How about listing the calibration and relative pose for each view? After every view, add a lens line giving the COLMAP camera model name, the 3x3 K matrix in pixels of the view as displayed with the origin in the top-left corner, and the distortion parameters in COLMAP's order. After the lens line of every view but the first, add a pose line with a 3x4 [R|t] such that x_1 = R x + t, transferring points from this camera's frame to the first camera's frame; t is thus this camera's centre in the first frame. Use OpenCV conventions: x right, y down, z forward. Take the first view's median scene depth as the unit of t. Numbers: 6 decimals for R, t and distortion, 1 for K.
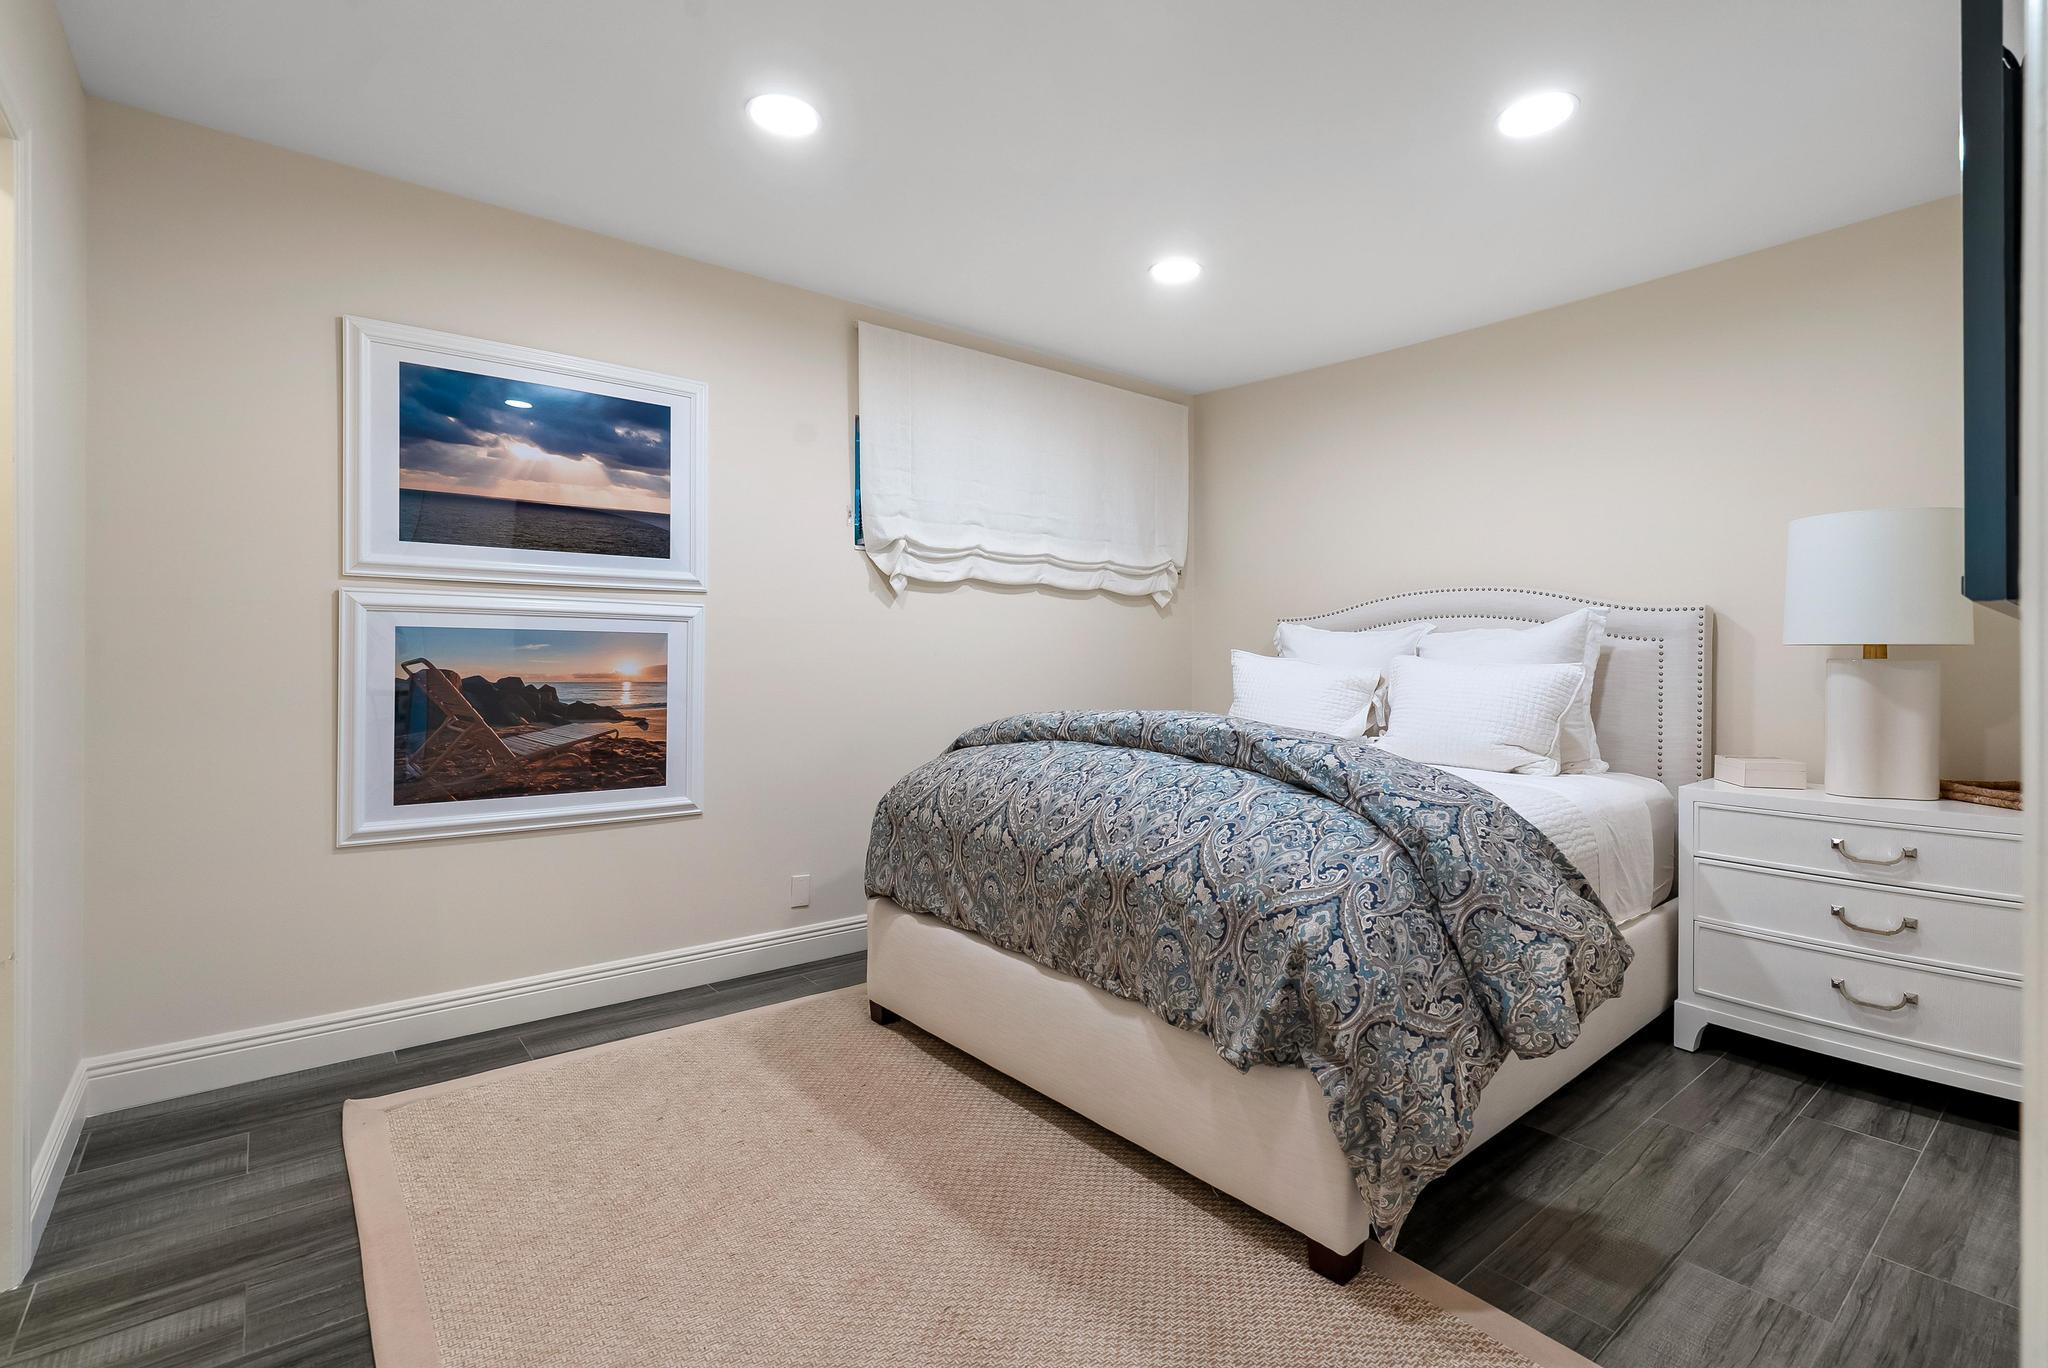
lens RADIAL K [[938.6, 0, 1014.1], [0, 938.6, 670.2], [0, 0, 1]] dist [-0.003026, -0.000318]
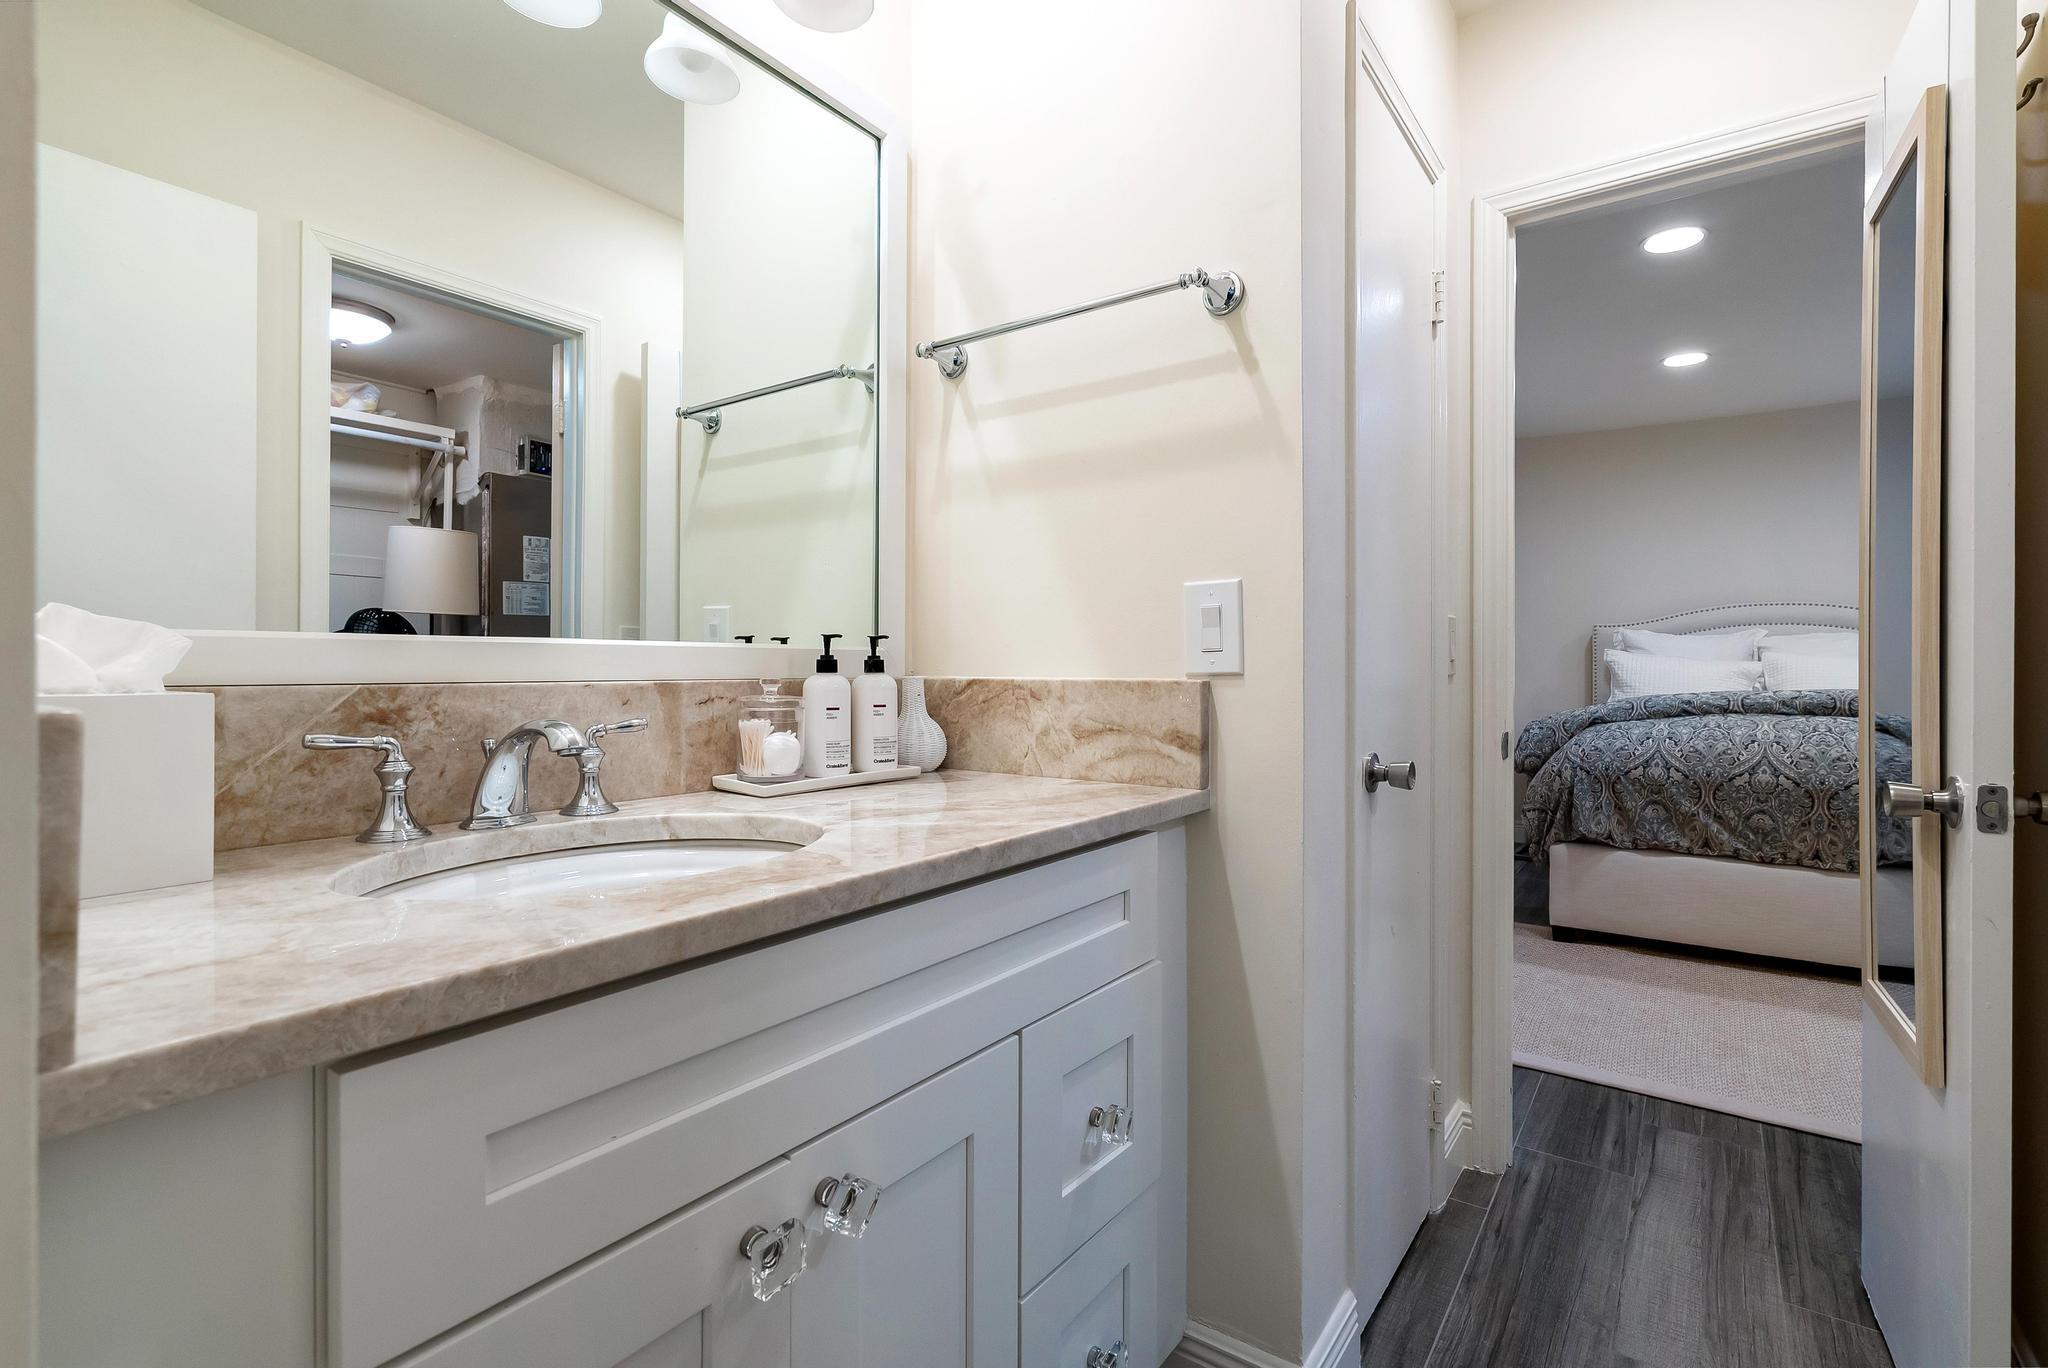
lens RADIAL K [[938.6, 0, 1014.1], [0, 938.6, 670.2], [0, 0, 1]] dist [-0.003026, -0.000318]
pose [[0.966253, -0.007165, 0.257494, -1.360152], [0.008680, 0.999951, -0.004751, 0.010802], [-0.257447, 0.006825, 0.966268, -0.034833]]
